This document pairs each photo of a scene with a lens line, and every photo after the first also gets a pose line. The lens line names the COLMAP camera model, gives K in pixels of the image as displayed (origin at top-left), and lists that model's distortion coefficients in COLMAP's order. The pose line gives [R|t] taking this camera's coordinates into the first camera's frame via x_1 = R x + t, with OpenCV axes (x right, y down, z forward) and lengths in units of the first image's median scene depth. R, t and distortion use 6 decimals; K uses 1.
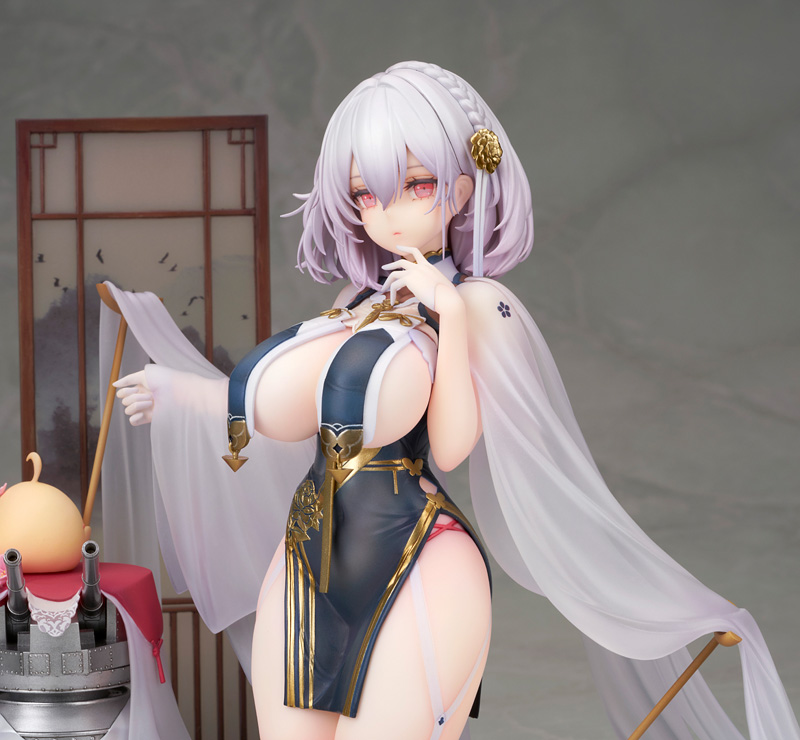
lens RADIAL K [[3328.5, 0, 400.0], [0, 3328.5, 370.0], [0, 0, 1]] dist [-0.015002, -8.151264]
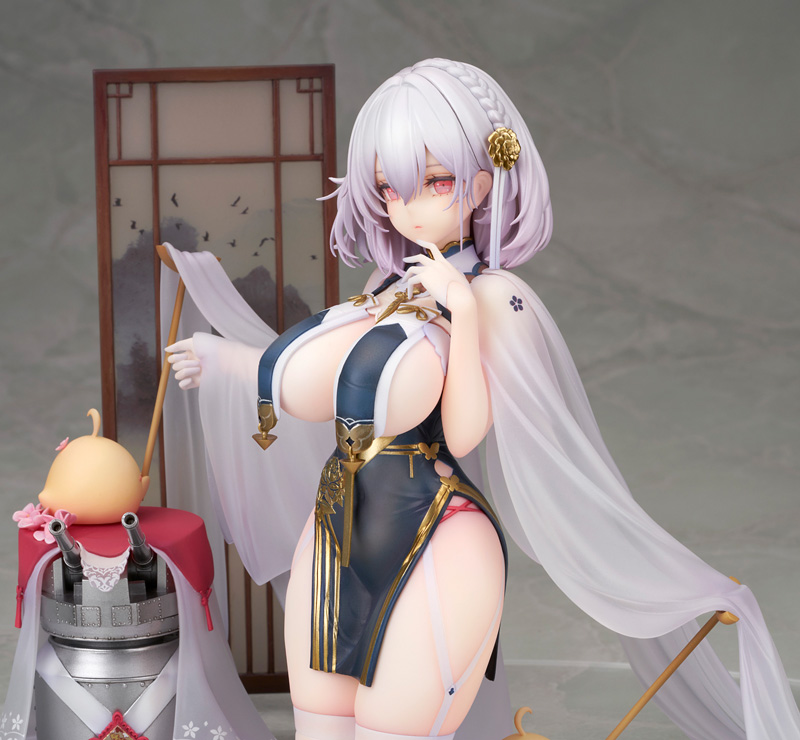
lens RADIAL K [[3328.5, 0, 400.0], [0, 3328.5, 370.0], [0, 0, 1]] dist [-0.015002, -8.151264]
pose [[0.996253, 0.013000, -0.085501, 0.082793], [-0.004653, 0.995263, 0.097107, -0.096827], [0.086359, -0.096345, 0.991595, -0.046473]]
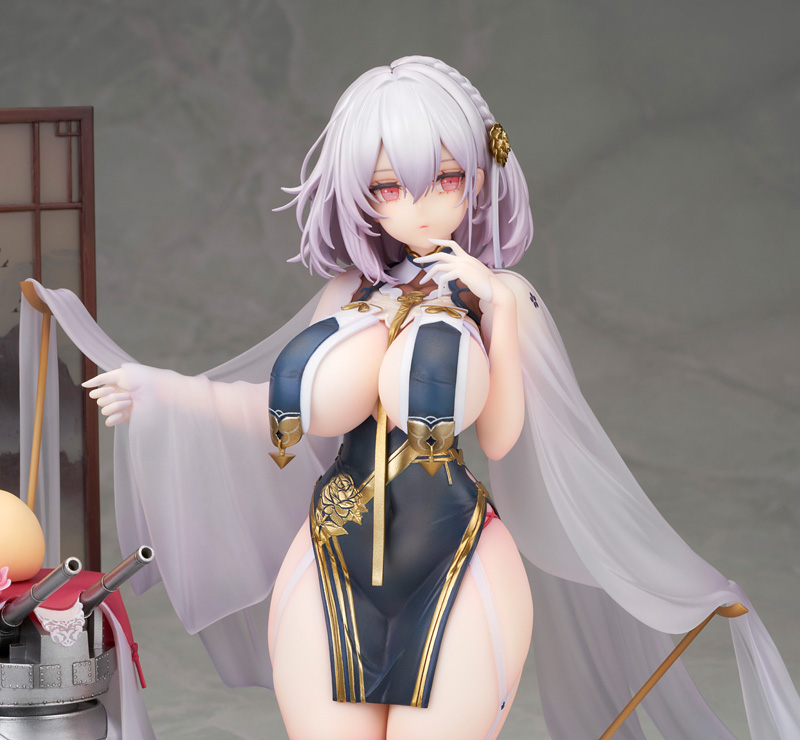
lens RADIAL K [[3328.5, 0, 400.0], [0, 3328.5, 370.0], [0, 0, 1]] dist [-0.015002, -8.151264]
pose [[0.924013, -0.028735, 0.381280, -0.388970], [0.026227, 0.999587, 0.011773, -0.009481], [-0.381461, -0.000878, 0.924385, 0.068251]]
